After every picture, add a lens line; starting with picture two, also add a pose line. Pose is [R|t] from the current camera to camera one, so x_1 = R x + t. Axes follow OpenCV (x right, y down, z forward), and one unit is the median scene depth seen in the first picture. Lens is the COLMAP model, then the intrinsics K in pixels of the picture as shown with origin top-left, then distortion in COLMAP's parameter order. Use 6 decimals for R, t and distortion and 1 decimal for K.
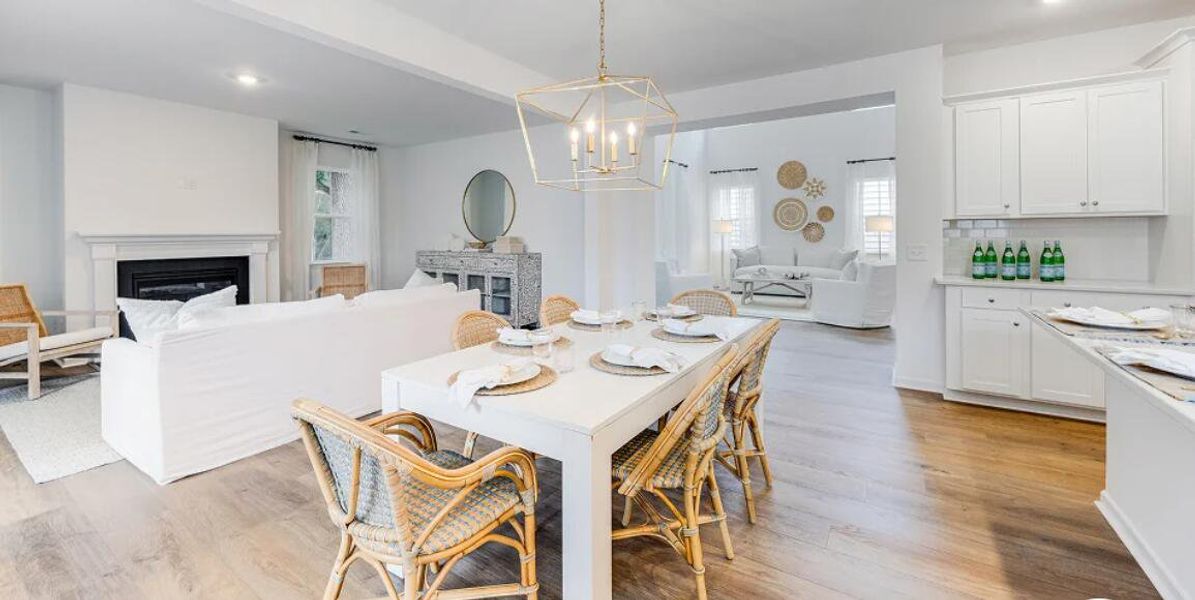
lens RADIAL K [[469.8, 0, 591.4], [0, 469.8, 233.7], [0, 0, 1]] dist [0.001201, -0.000334]
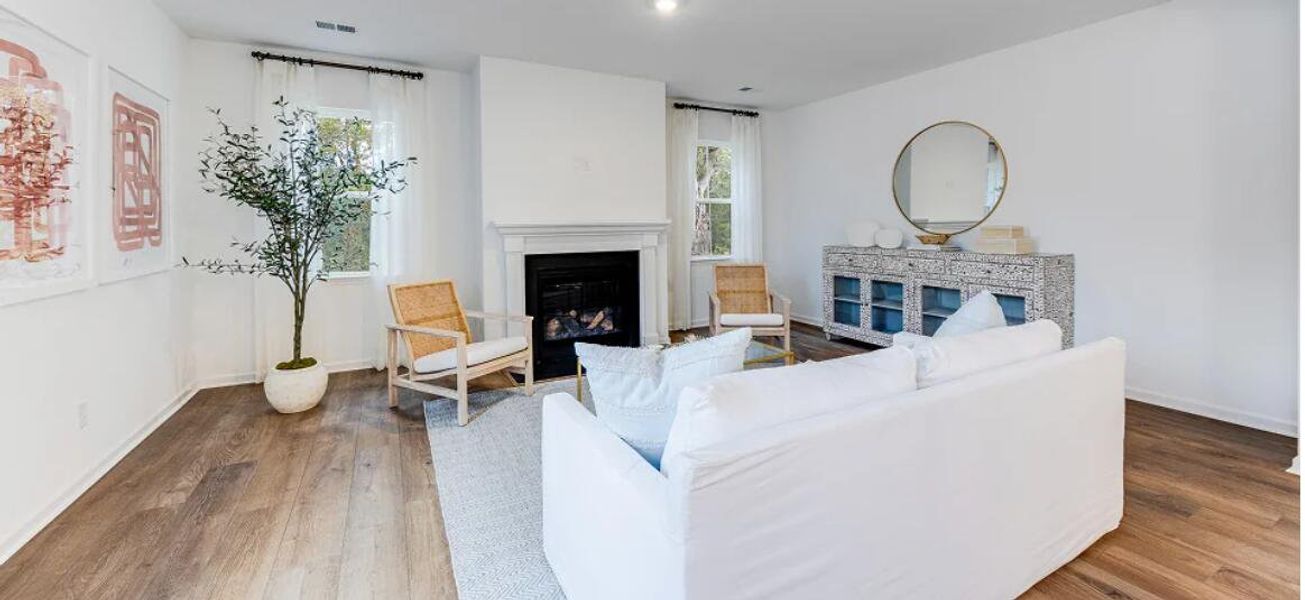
lens RADIAL K [[498.1, 0, 643.3], [0, 498.1, 226.6], [0, 0, 1]] dist [0.001692, 0.000012]
pose [[0.875110, 0.000039, -0.483924, -0.265448], [0.004290, 0.999960, 0.007838, -0.000379], [0.483905, -0.008935, 0.875075, 0.214306]]
